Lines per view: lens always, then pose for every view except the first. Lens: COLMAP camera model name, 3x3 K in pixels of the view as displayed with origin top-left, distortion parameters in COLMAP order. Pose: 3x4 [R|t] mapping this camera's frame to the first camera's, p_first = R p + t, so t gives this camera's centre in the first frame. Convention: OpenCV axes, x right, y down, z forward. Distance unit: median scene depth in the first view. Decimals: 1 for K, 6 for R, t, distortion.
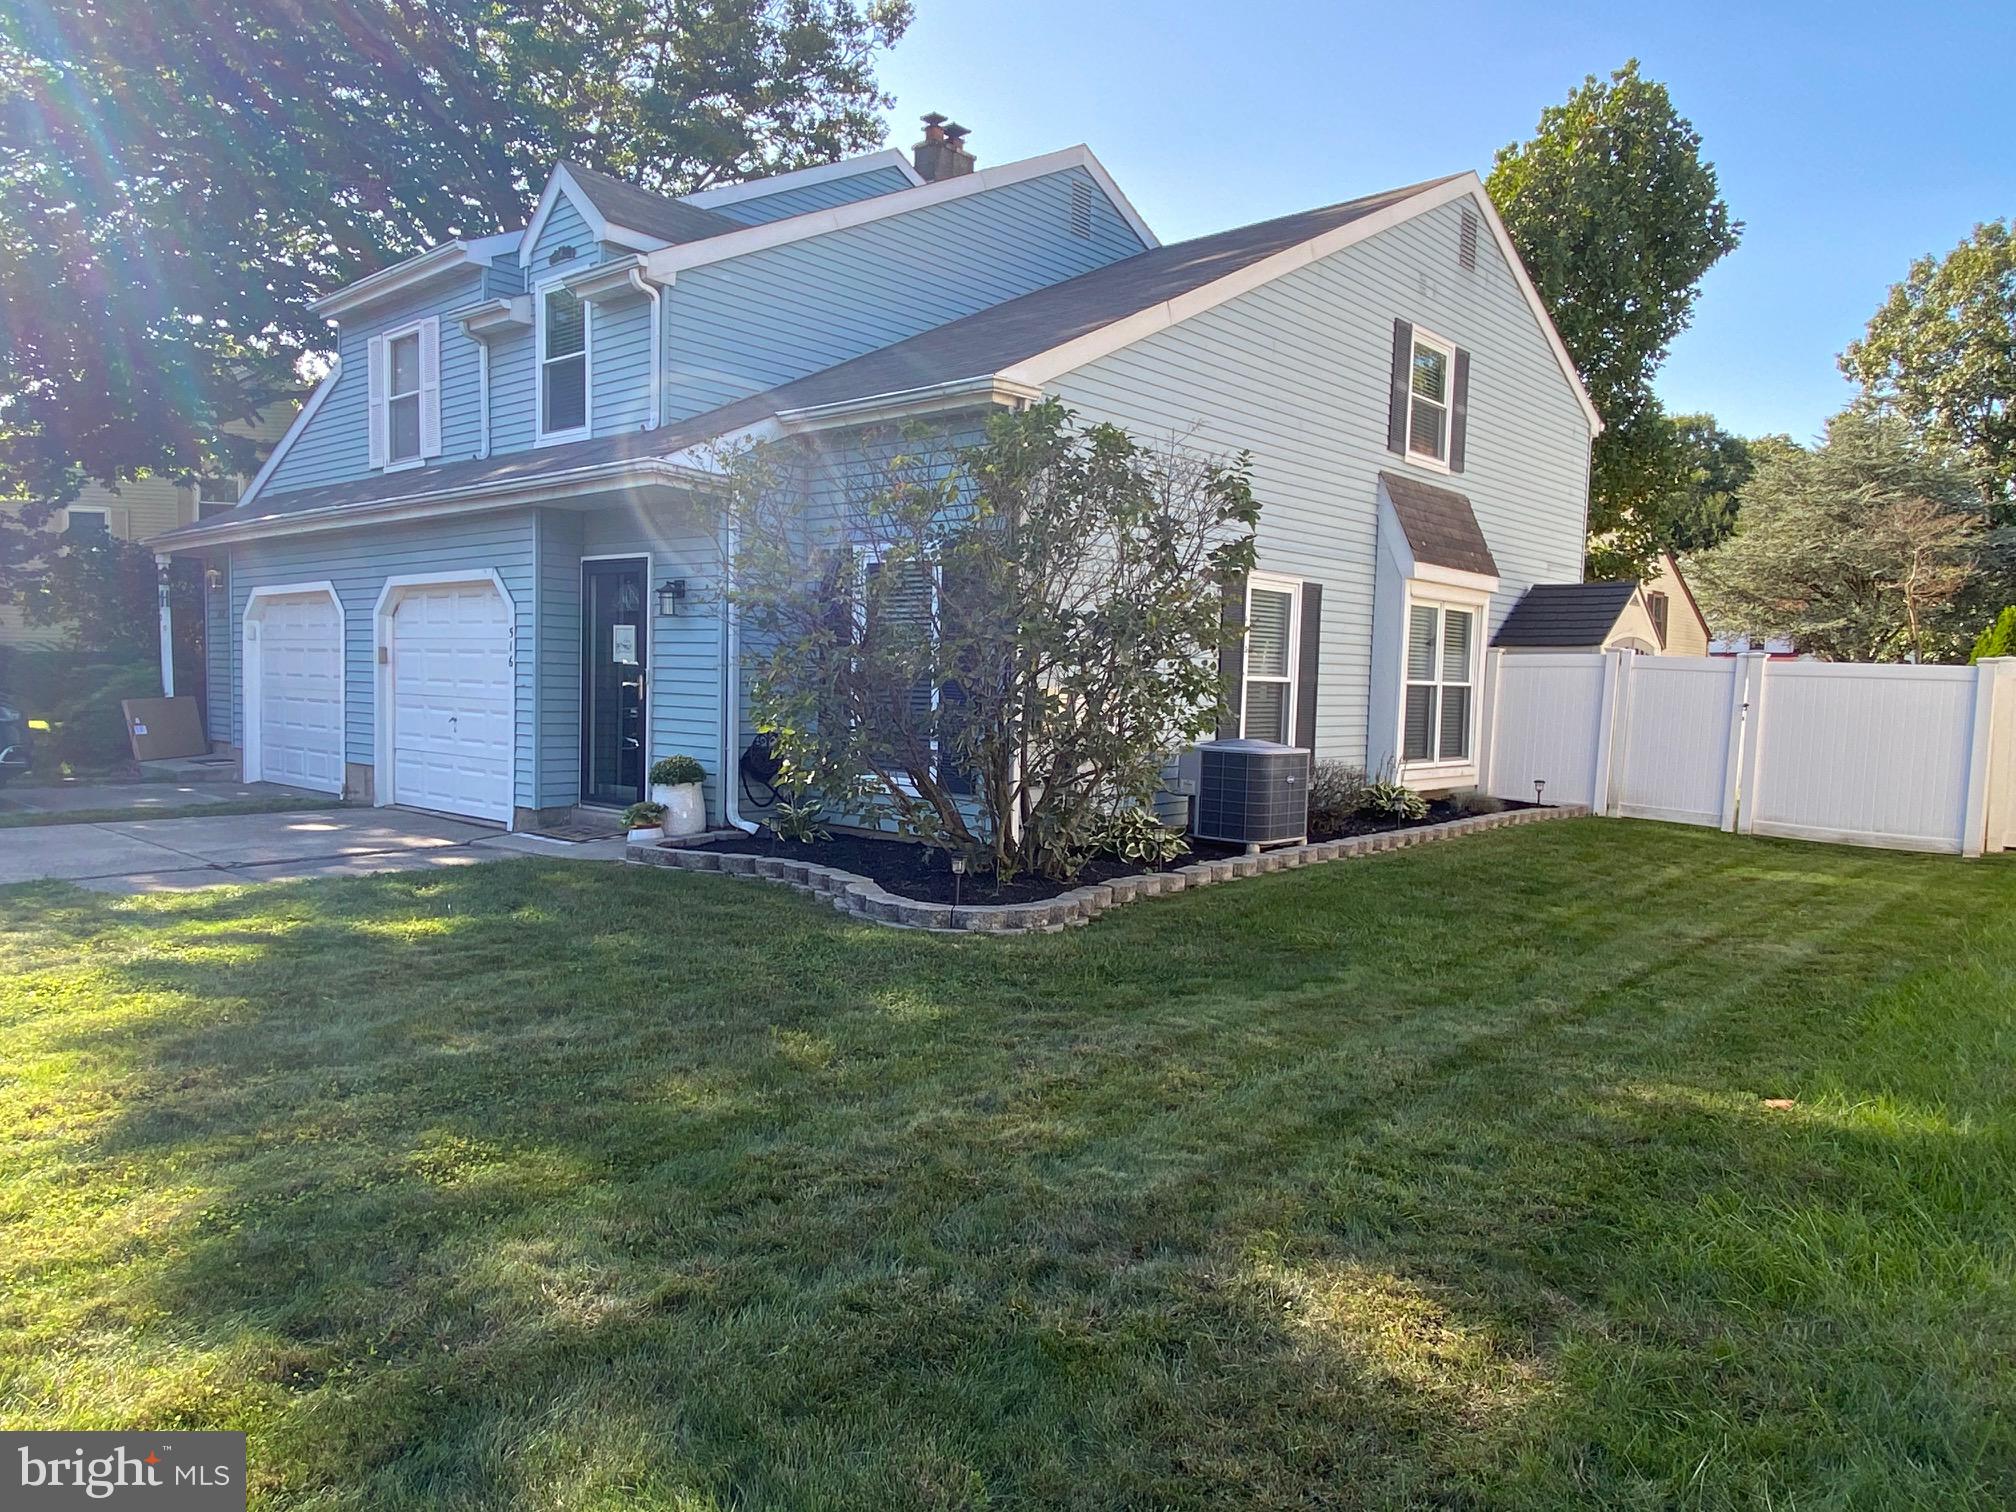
lens RADIAL K [[1334.6, 0, 1002.6], [0, 1334.6, 766.1], [0, 0, 1]] dist [0.016392, 0.011921]
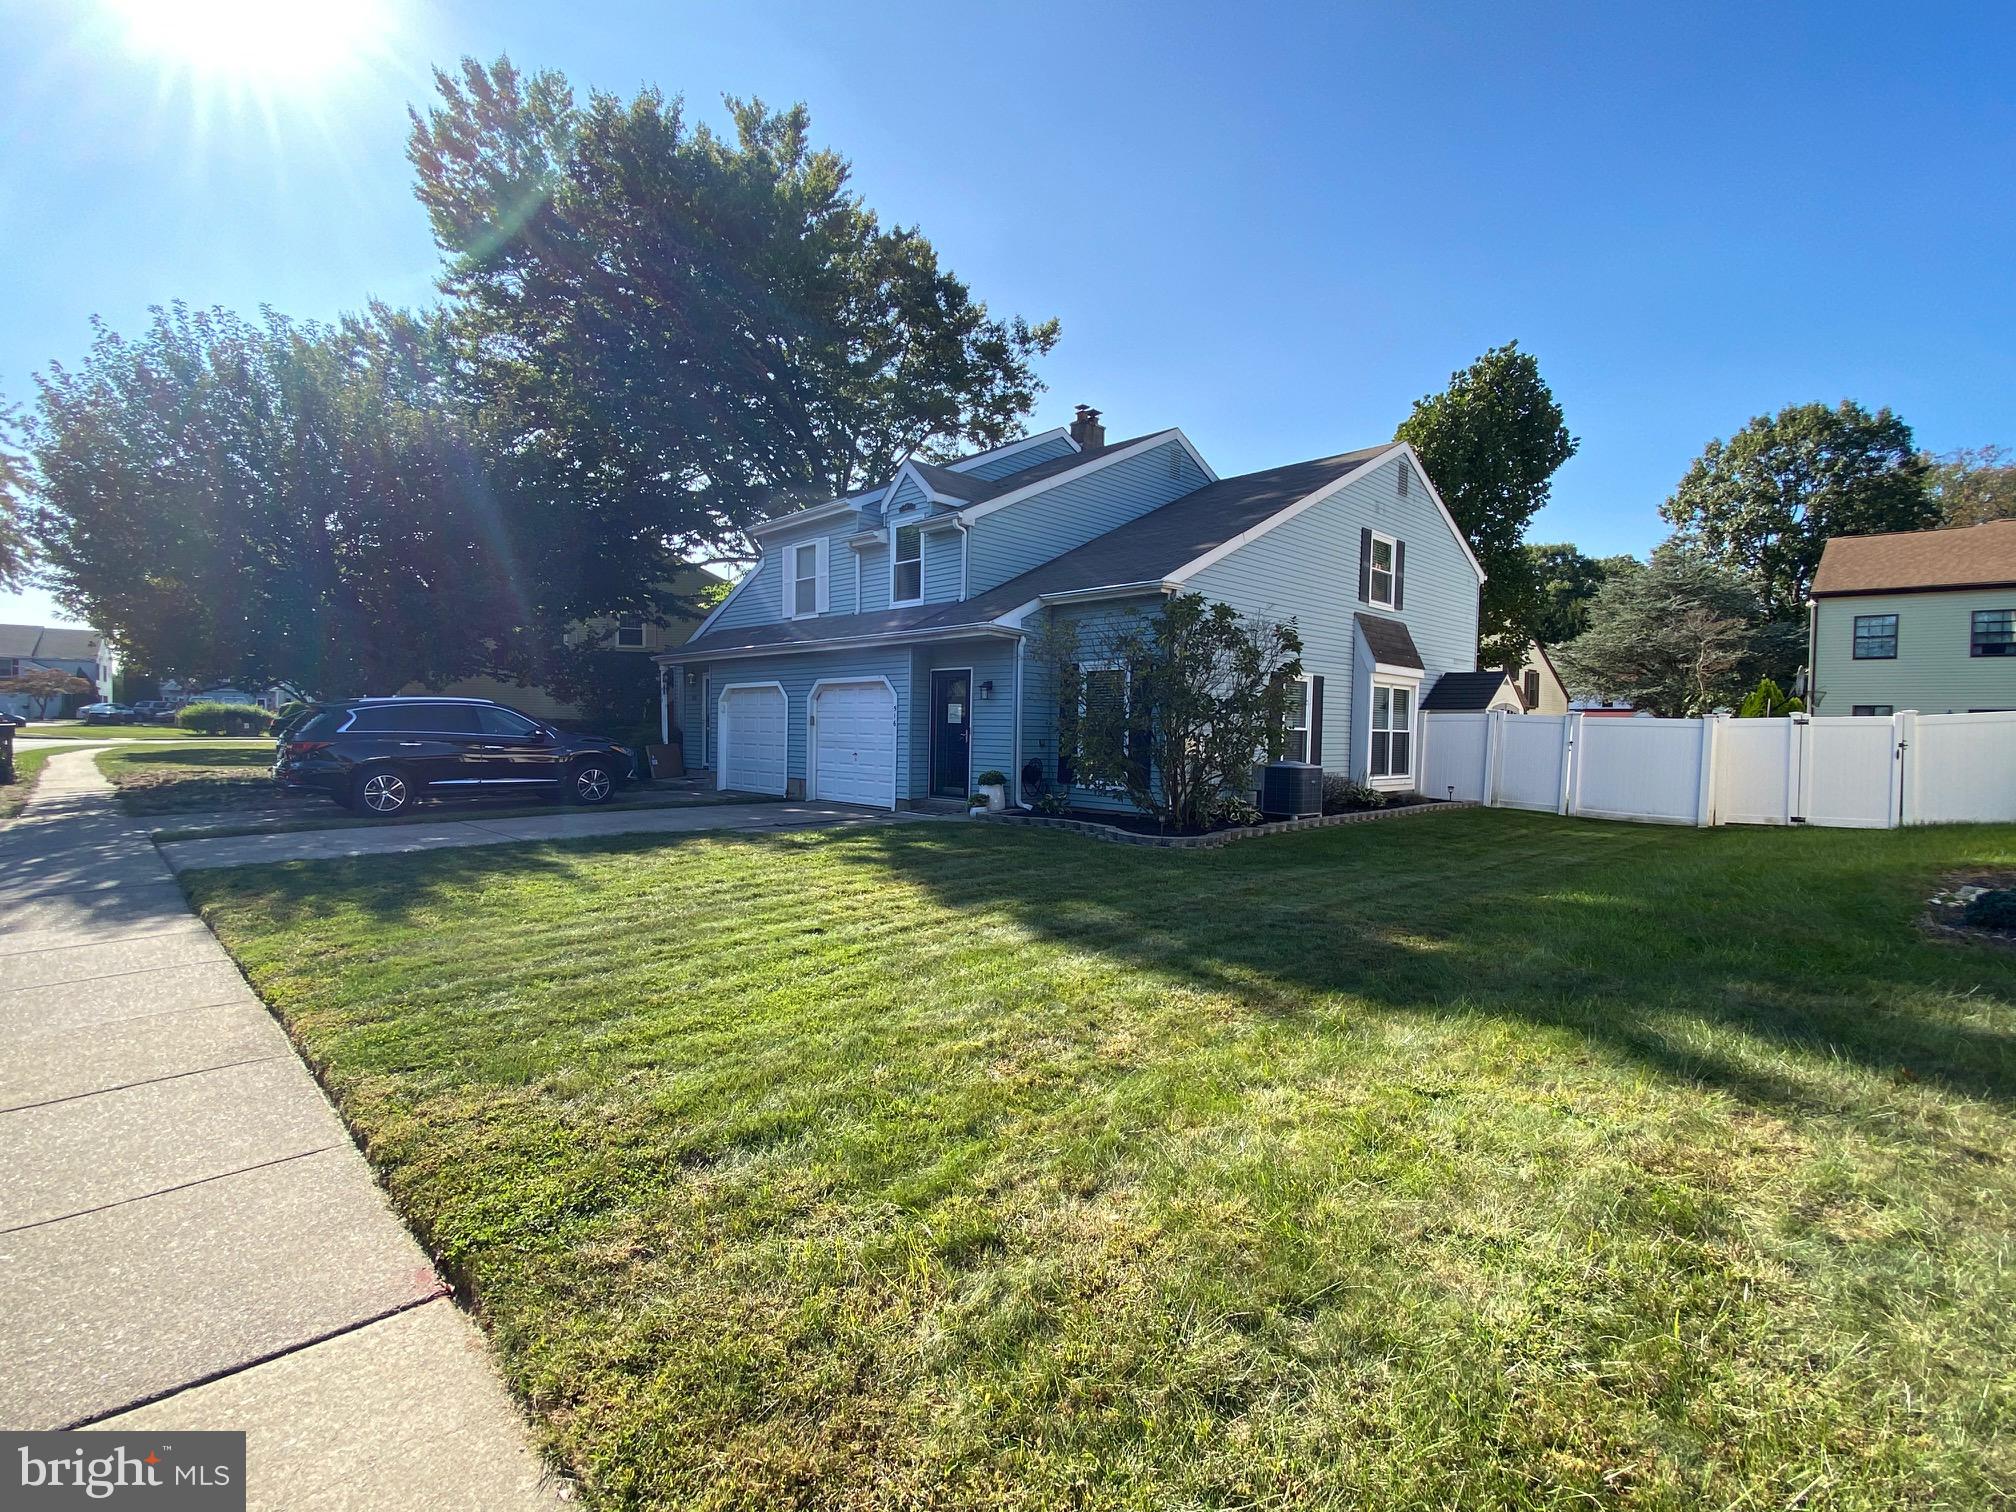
lens RADIAL K [[927.3, 0, 994.5], [0, 927.3, 762.5], [0, 0, 1]] dist [0.000372, -0.002497]
pose [[0.996683, -0.005135, -0.081220, -0.096221], [0.002657, 0.999529, -0.030582, 0.016305], [0.081339, 0.030265, 0.996227, -0.261560]]
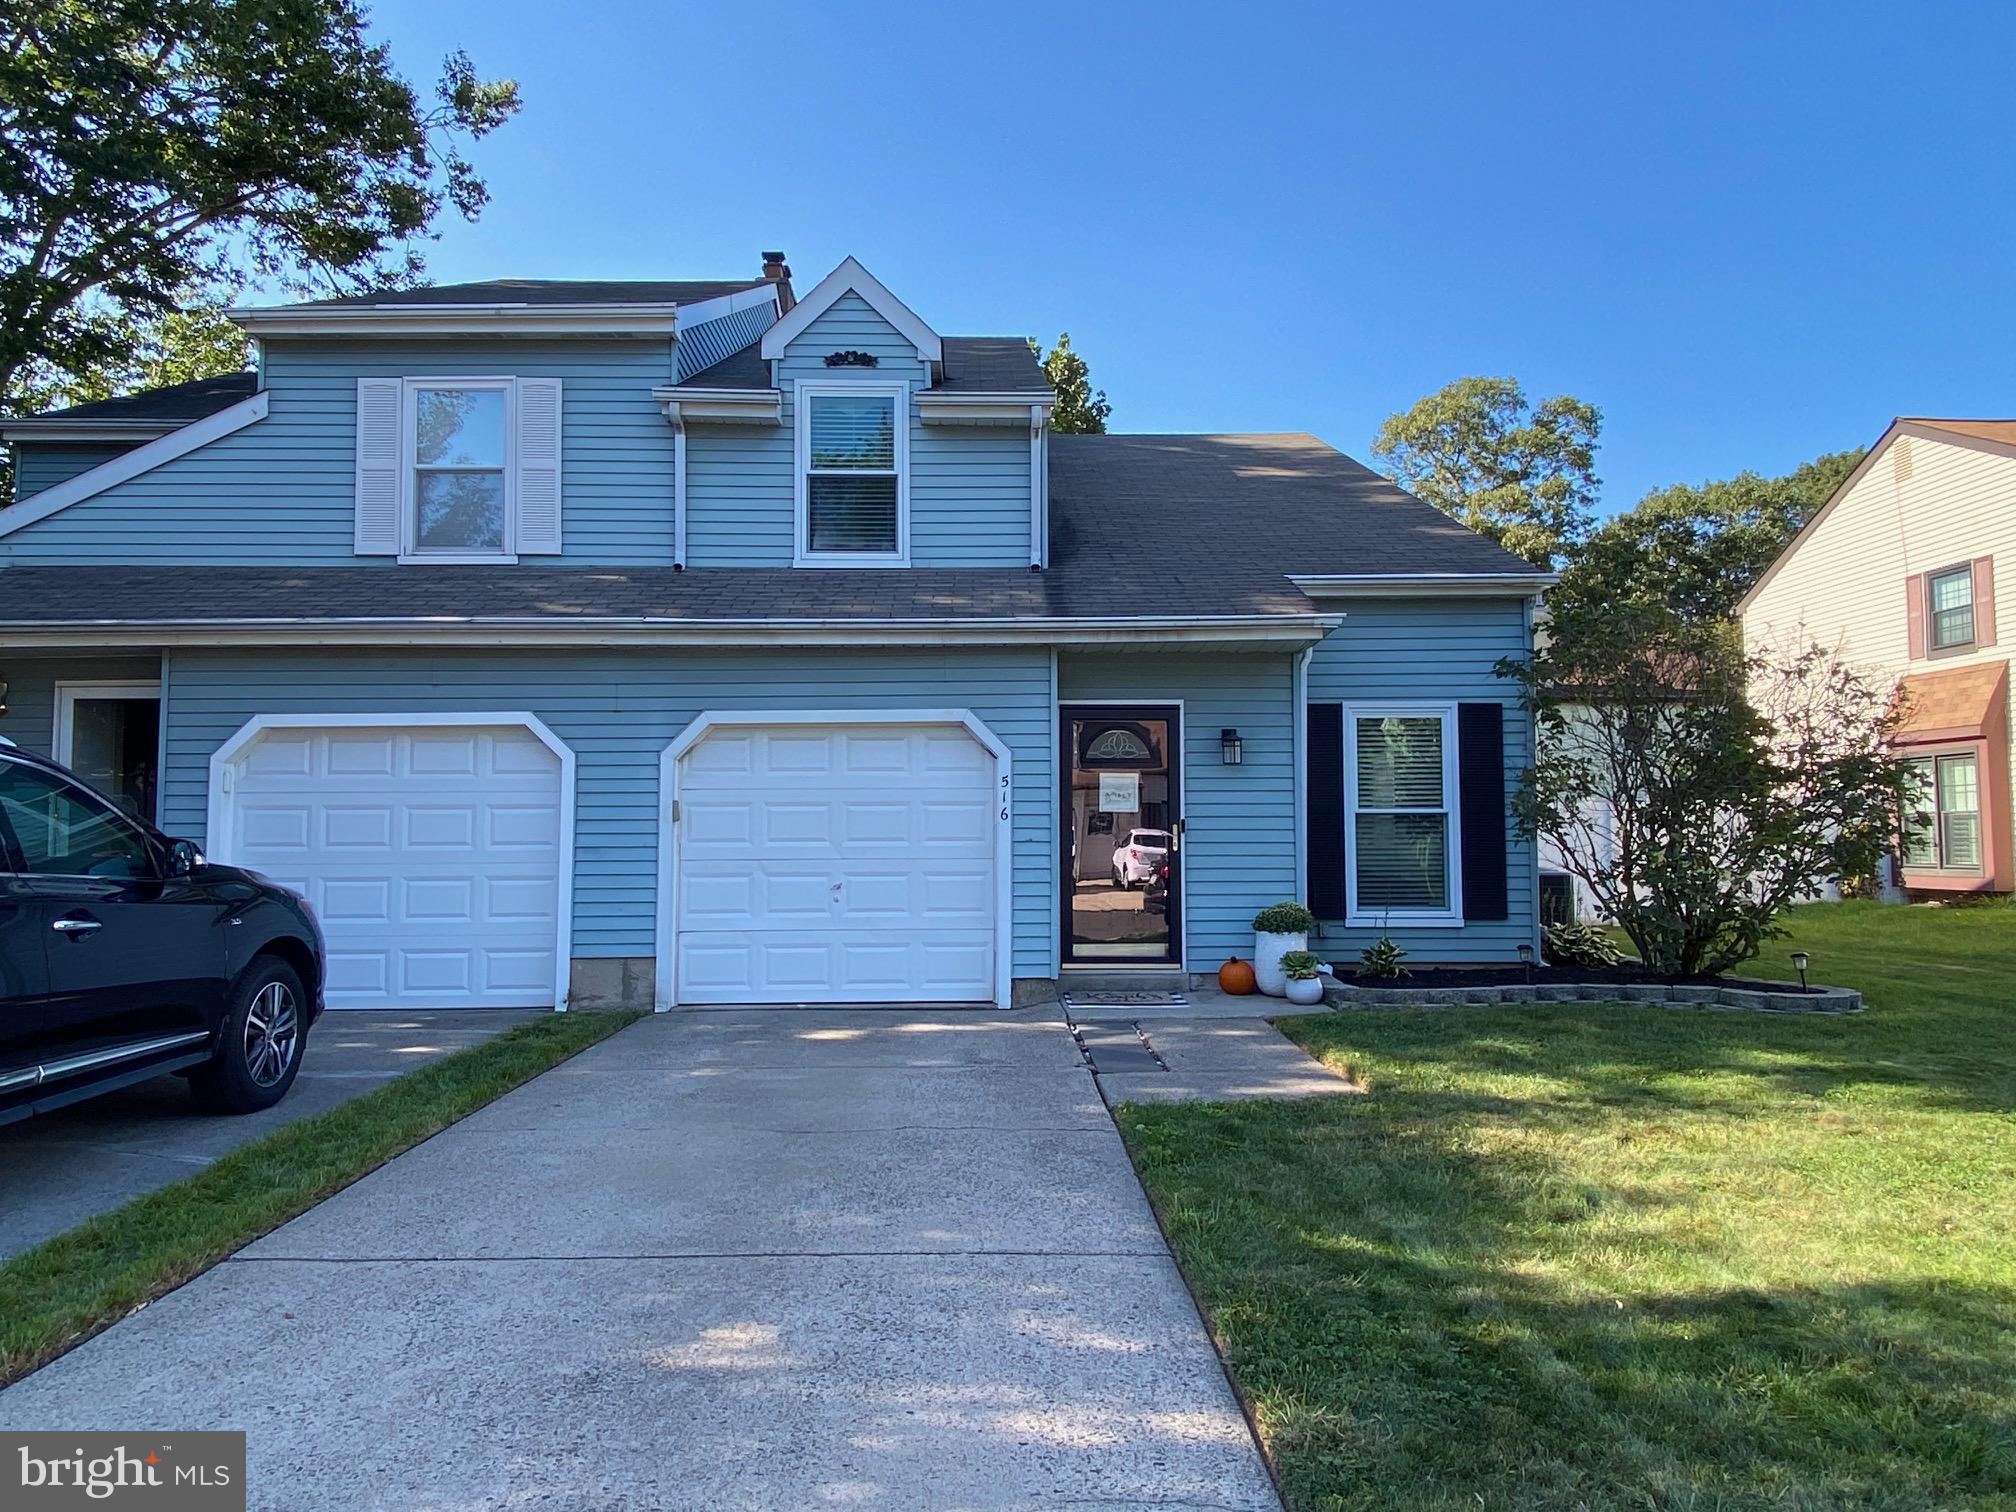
lens RADIAL K [[1334.6, 0, 1002.5], [0, 1334.6, 750.1], [0, 0, 1]] dist [0.016392, 0.011921]
pose [[0.753146, 0.016079, 0.657657, -0.784463], [0.063881, 0.993189, -0.097438, -0.029024], [-0.654745, 0.115397, 0.746989, 0.284076]]
